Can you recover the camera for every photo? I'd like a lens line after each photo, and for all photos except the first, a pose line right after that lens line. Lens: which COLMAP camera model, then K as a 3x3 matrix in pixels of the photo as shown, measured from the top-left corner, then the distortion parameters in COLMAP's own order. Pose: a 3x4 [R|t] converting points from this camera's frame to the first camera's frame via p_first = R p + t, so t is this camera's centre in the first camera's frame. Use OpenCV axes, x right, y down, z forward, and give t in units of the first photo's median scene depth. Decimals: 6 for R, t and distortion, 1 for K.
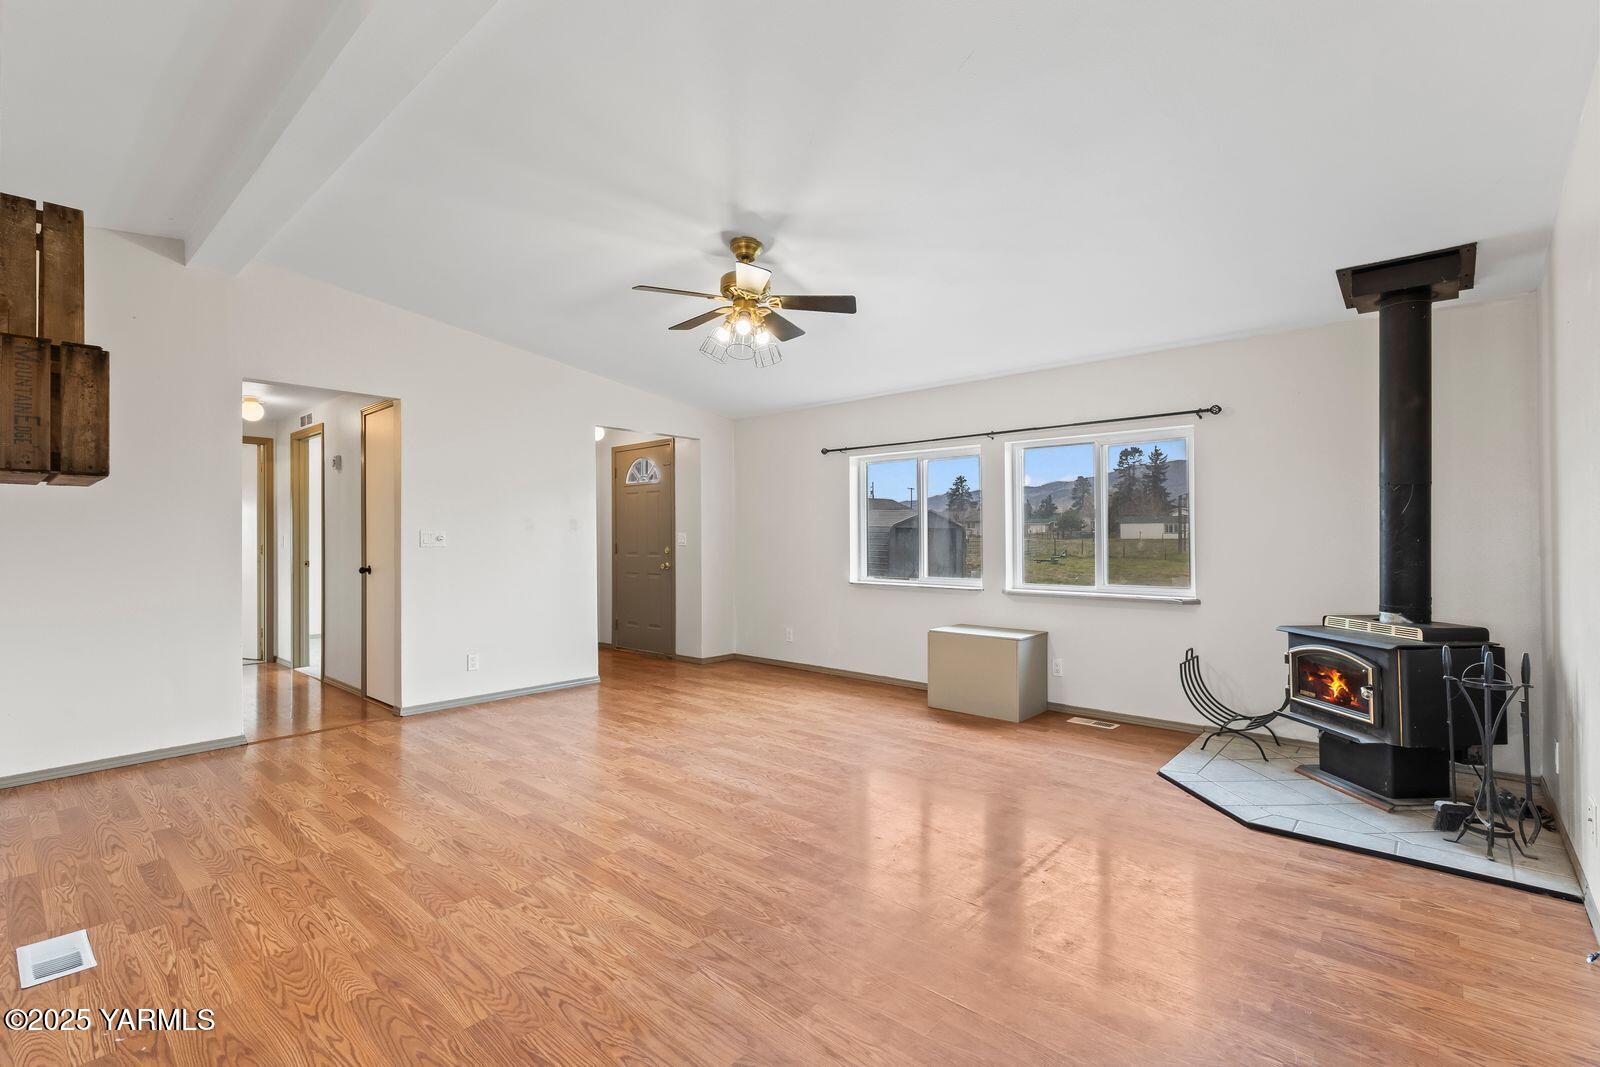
lens RADIAL K [[721.4, 0, 800.4], [0, 721.4, 531.5], [0, 0, 1]] dist [0.012782, -0.000115]
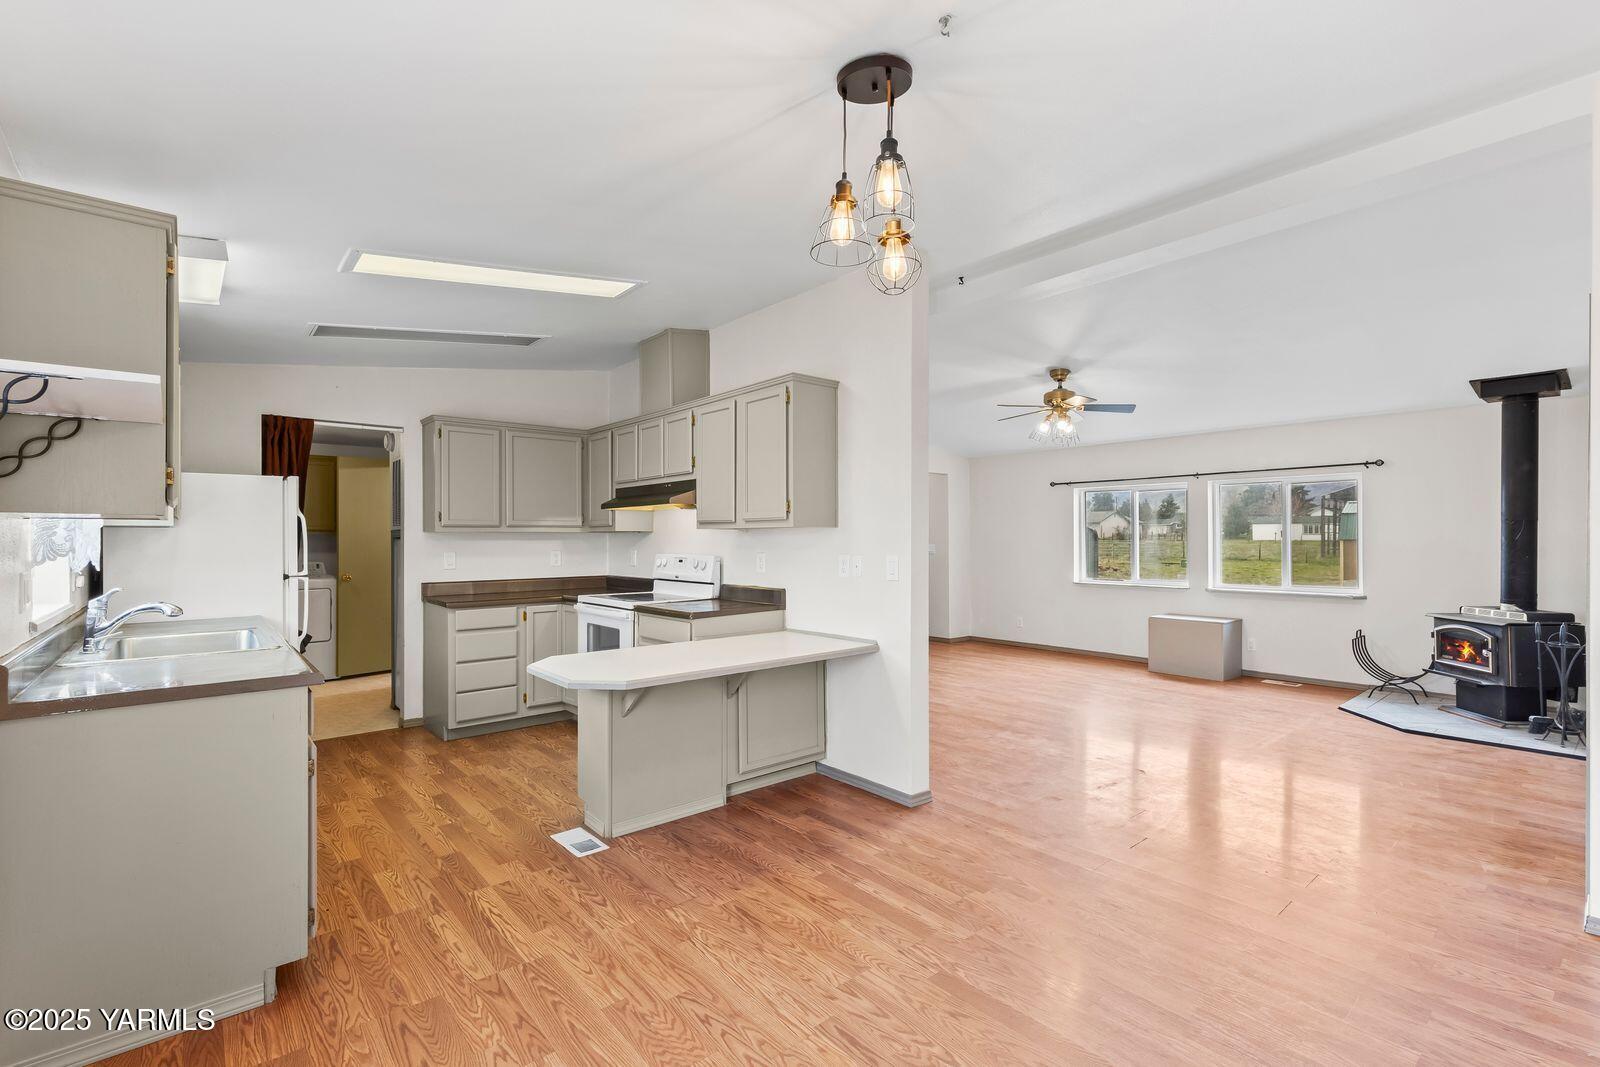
lens RADIAL K [[721.4, 0, 803.4], [0, 721.4, 539.0], [0, 0, 1]] dist [0.012782, -0.000115]
pose [[0.991167, -0.001145, -0.132611, -0.417904], [0.002503, 0.999946, 0.010073, -0.040533], [0.132593, -0.010316, 0.991117, -0.660715]]
